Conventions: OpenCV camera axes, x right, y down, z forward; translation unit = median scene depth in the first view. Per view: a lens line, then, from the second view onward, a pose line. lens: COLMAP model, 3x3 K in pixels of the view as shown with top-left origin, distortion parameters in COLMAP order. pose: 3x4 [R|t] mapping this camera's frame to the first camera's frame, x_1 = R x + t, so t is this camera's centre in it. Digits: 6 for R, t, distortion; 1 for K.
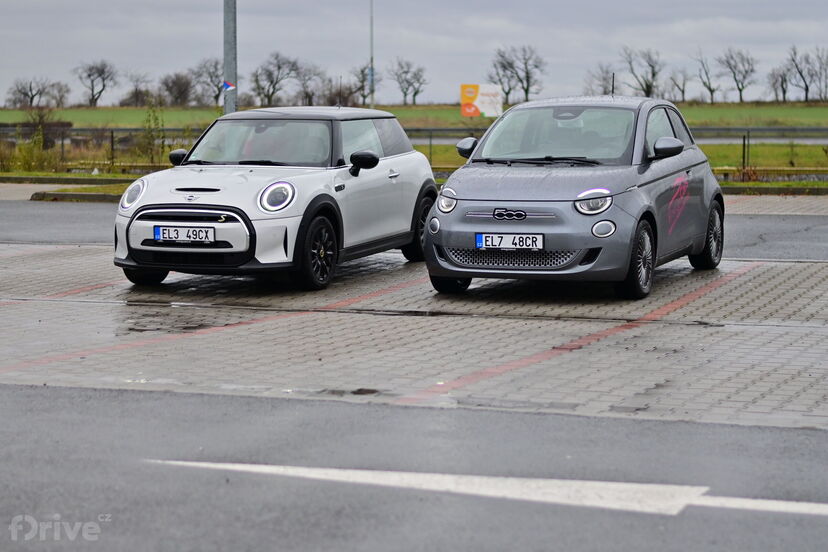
lens RADIAL K [[1795.1, 0, 414.0], [0, 1795.1, 276.0], [0, 0, 1]] dist [-0.037927, 0.353604]
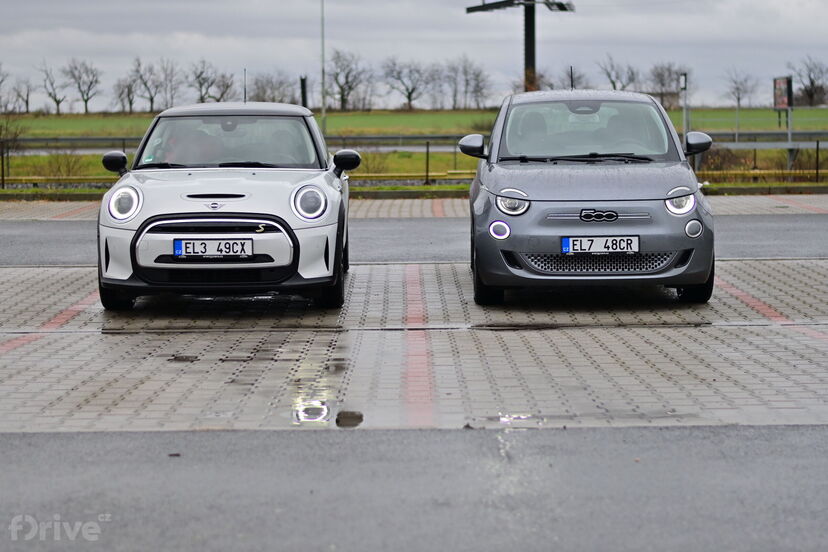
lens RADIAL K [[1795.1, 0, 414.0], [0, 1795.1, 276.0], [0, 0, 1]] dist [-0.037927, 0.353604]
pose [[0.932324, -0.034140, 0.360009, -0.316002], [0.036410, 0.999337, 0.000478, -0.006156], [-0.359787, 0.012662, 0.932949, 0.150106]]
